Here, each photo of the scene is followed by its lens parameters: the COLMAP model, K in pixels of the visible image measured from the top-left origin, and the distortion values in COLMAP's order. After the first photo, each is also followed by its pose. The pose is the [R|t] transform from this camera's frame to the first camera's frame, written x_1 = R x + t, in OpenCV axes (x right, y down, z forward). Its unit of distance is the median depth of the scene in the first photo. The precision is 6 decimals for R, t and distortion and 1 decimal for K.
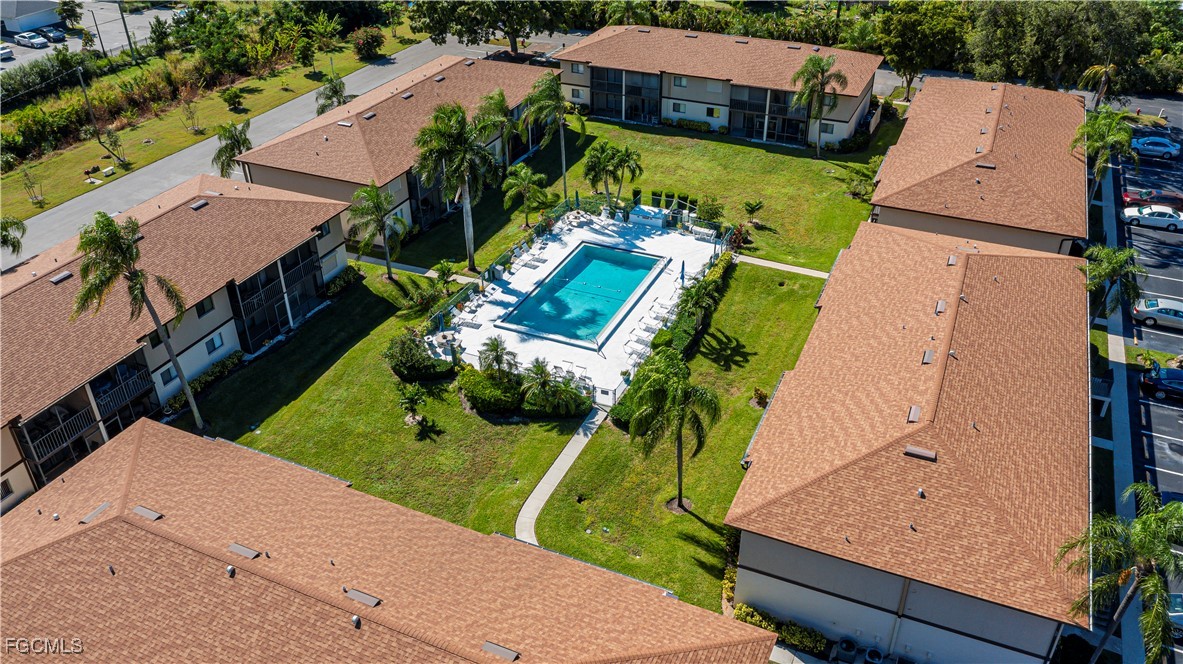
lens RADIAL K [[930.1, 0, 591.5], [0, 930.1, 332.0], [0, 0, 1]] dist [-0.012952, 0.008574]
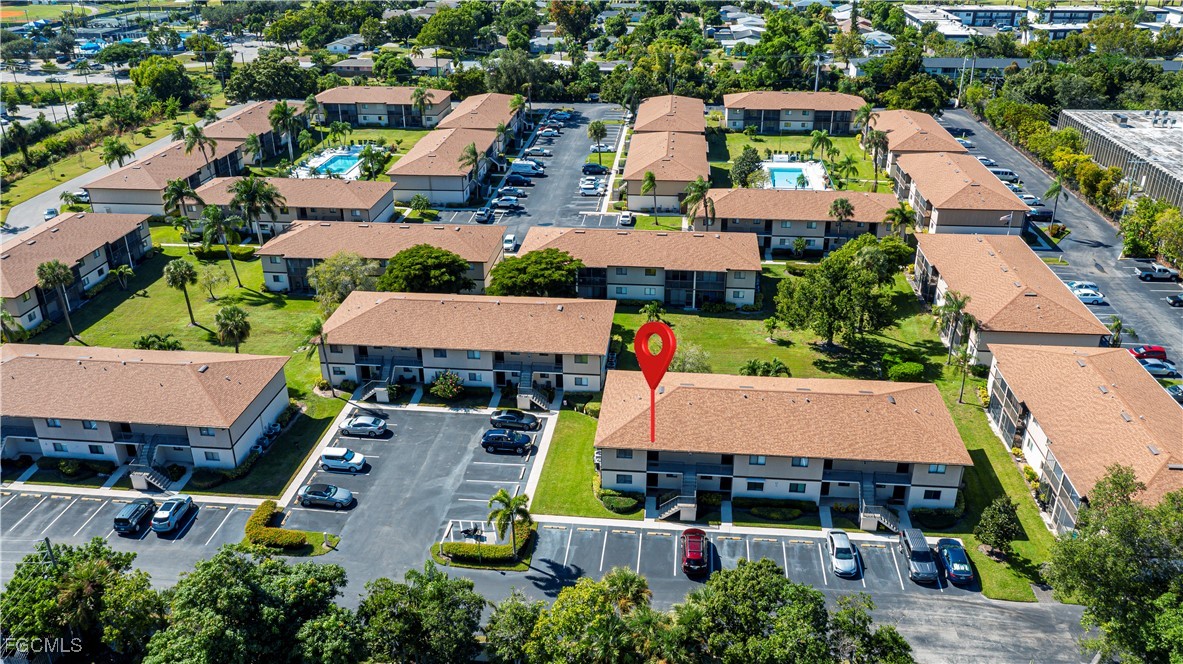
lens RADIAL K [[930.1, 0, 591.5], [0, 930.1, 332.0], [0, 0, 1]] dist [-0.012952, 0.008574]
pose [[0.948611, -0.135255, 0.286082, -0.113760], [0.169598, 0.980551, -0.098776, 0.649005], [-0.267157, 0.142219, 0.953101, -1.361696]]
